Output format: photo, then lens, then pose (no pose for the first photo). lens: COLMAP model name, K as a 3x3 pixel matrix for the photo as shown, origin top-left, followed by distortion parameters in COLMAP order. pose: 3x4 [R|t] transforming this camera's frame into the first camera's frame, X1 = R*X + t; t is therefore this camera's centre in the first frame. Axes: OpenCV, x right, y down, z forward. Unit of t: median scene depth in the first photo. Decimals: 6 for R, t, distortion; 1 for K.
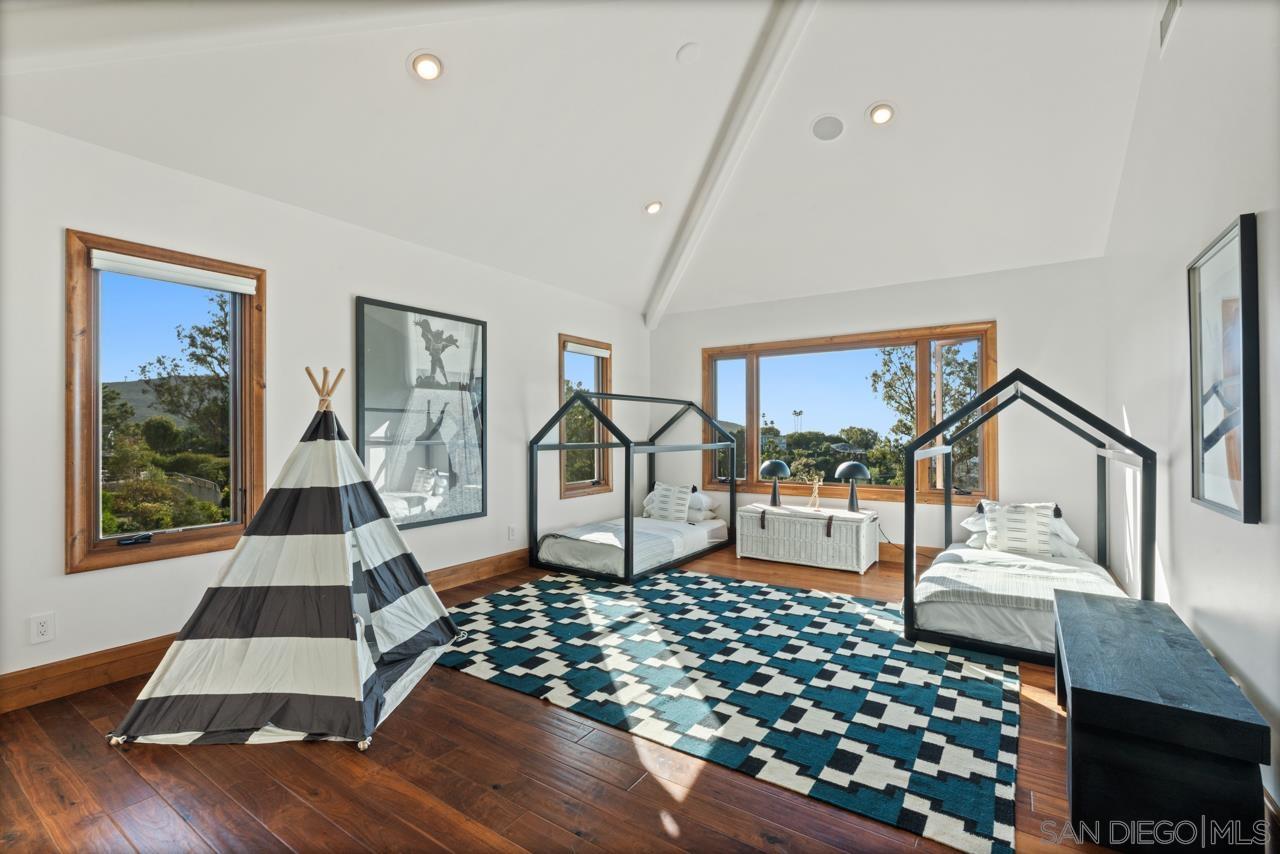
lens RADIAL K [[568.8, 0, 637.2], [0, 568.8, 429.9], [0, 0, 1]] dist [-0.004106, 0.000350]
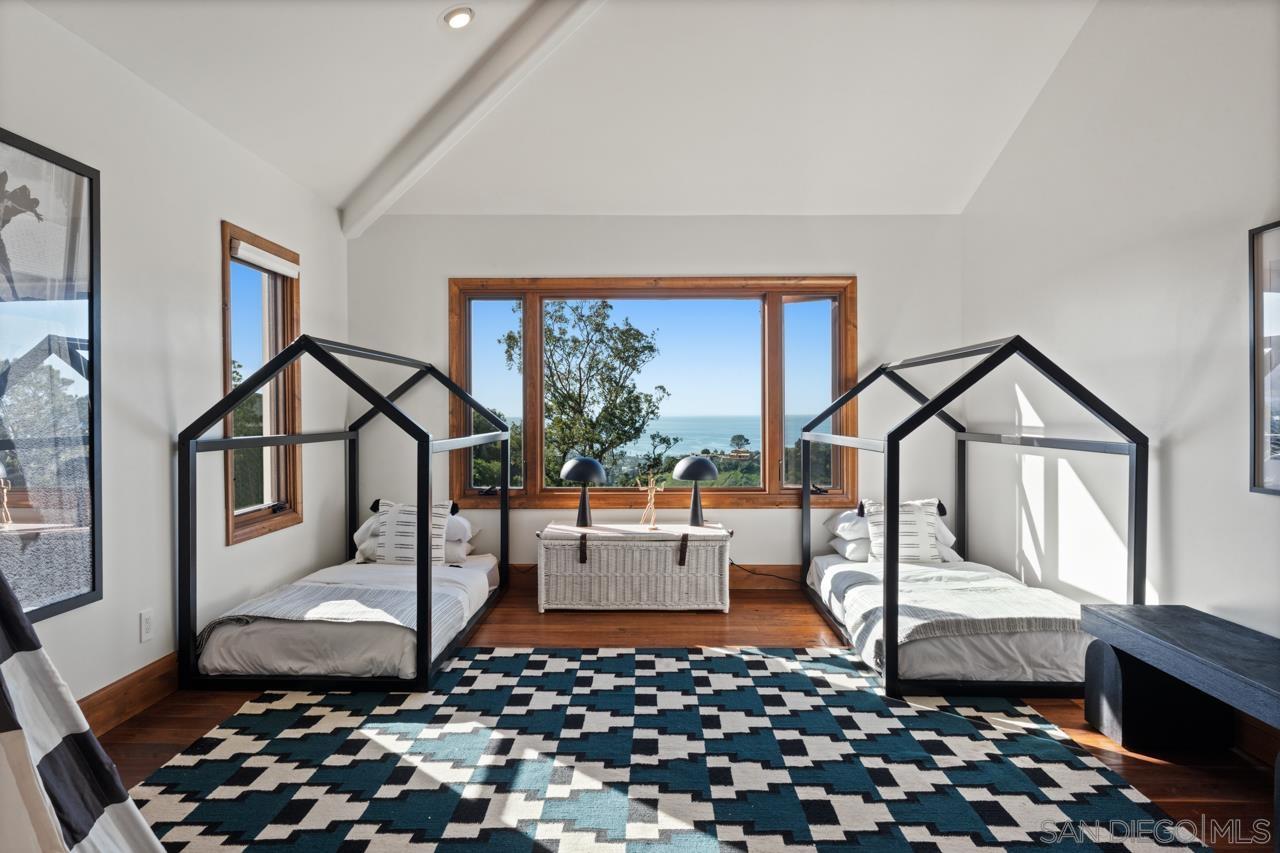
lens RADIAL K [[793.9, 0, 639.9], [0, 793.9, 420.5], [0, 0, 1]] dist [-0.005971, 0.003948]
pose [[0.833510, -0.004783, 0.552484, -0.281520], [-0.001755, 0.999935, 0.011304, 0.000282], [-0.552501, -0.010391, 0.833447, 0.256839]]
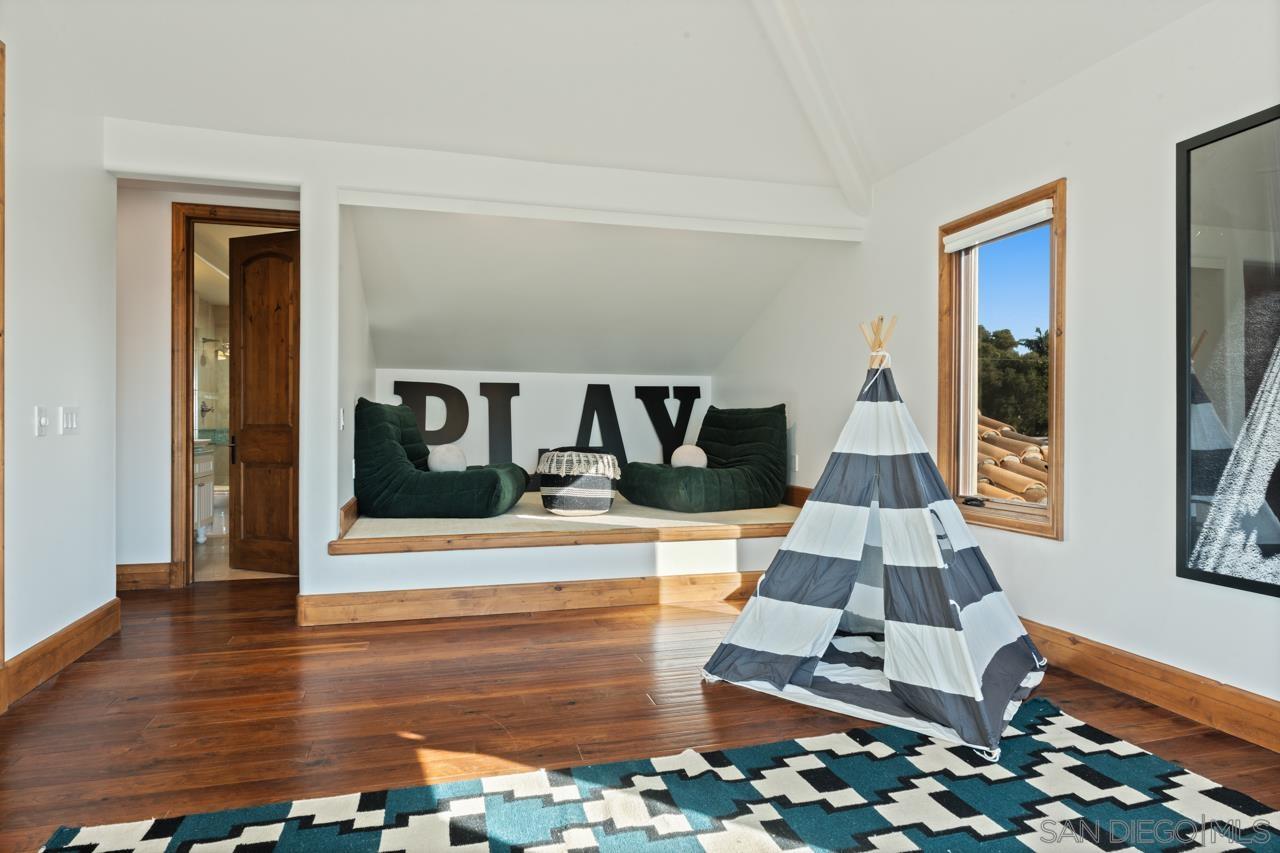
lens RADIAL K [[747.6, 0, 640.7], [0, 747.6, 426.0], [0, 0, 1]] dist [0.001535, -0.000014]
pose [[-0.656962, 0.004376, -0.753911, 0.366083], [0.004984, 0.999987, 0.001461, 0.033856], [0.753907, -0.002798, -0.656975, 0.972054]]
